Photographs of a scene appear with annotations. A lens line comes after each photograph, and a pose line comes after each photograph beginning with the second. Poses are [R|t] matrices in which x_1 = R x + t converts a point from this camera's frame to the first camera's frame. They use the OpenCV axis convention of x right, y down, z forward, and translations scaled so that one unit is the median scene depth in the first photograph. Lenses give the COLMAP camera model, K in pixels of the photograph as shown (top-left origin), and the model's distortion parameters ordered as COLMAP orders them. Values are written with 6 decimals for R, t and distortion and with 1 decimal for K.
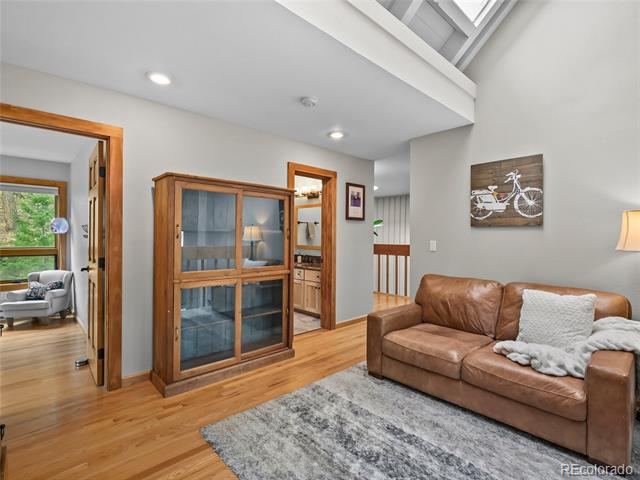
lens RADIAL K [[313.8, 0, 318.9], [0, 313.8, 238.7], [0, 0, 1]] dist [-0.005228, 0.001092]
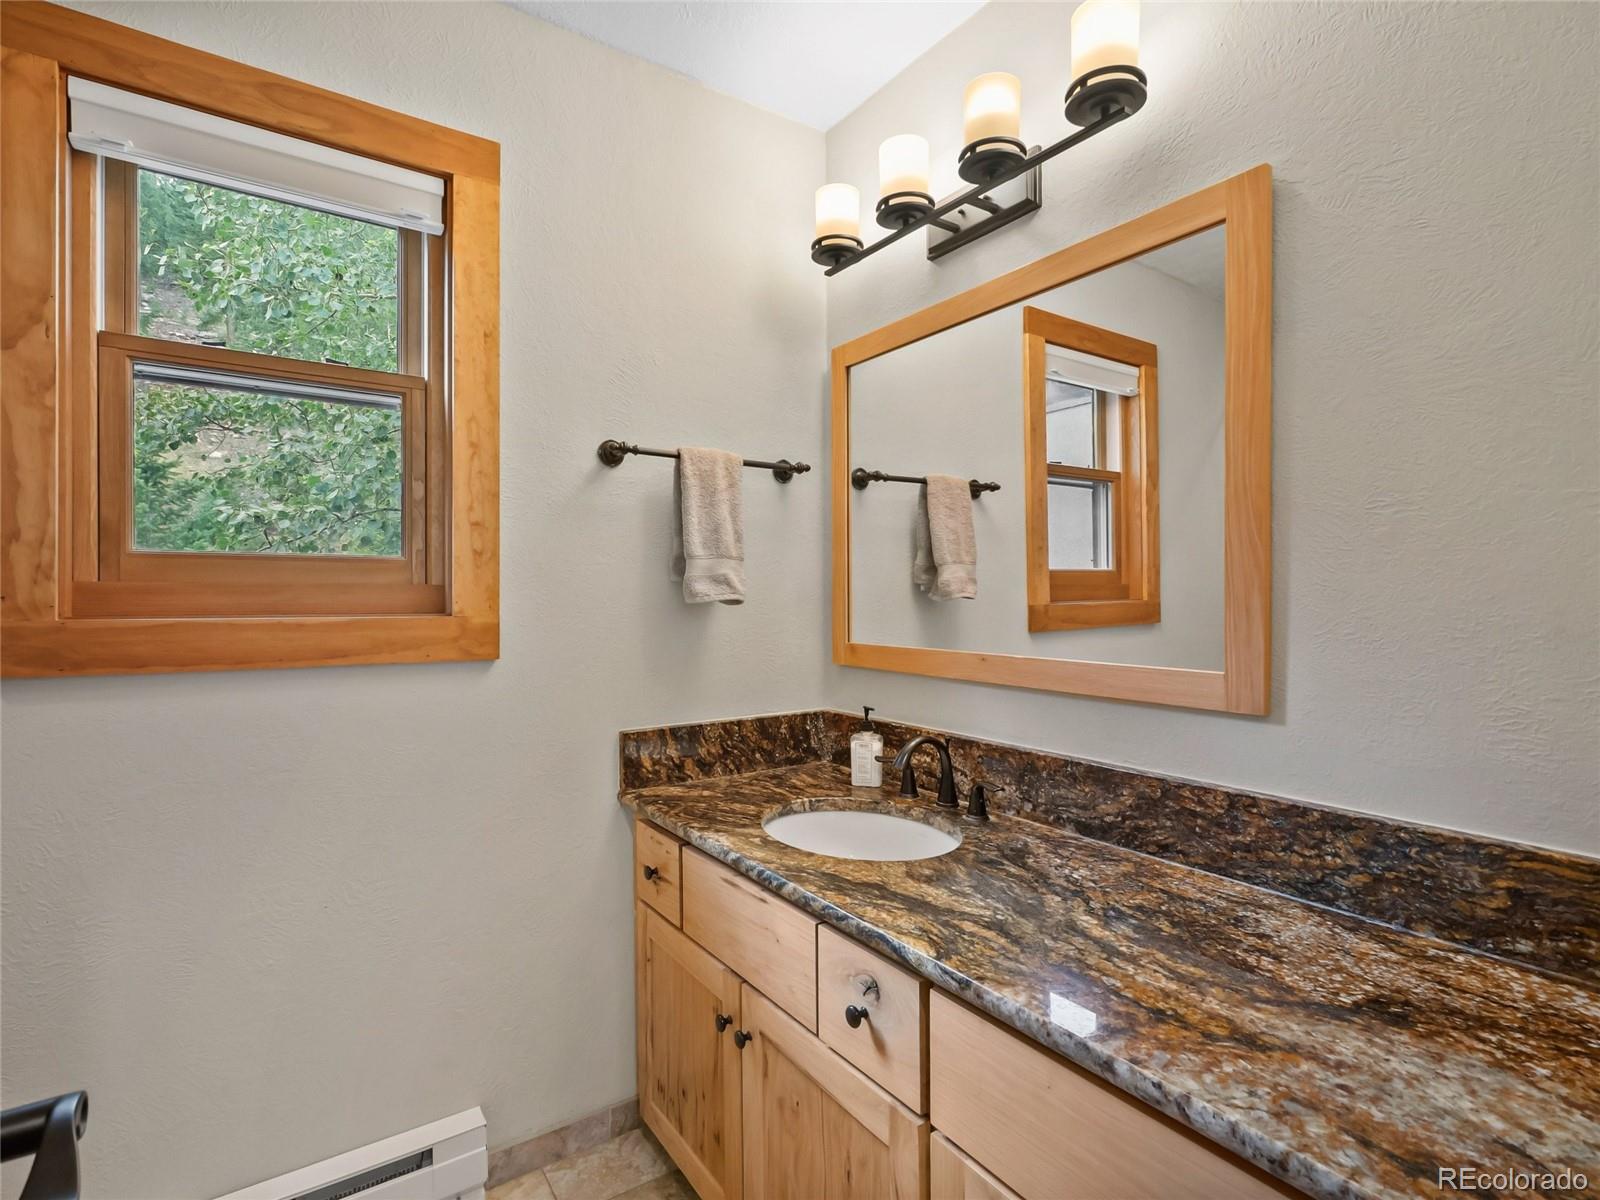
lens RADIAL K [[784.5, 0, 800.2], [0, 784.5, 597.5], [0, 0, 1]] dist [-0.005228, 0.001092]
pose [[0.987896, -0.012081, -0.154646, -0.039025], [0.010928, 0.999906, -0.008301, 0.003282], [0.154731, 0.006510, 0.987935, 0.677297]]
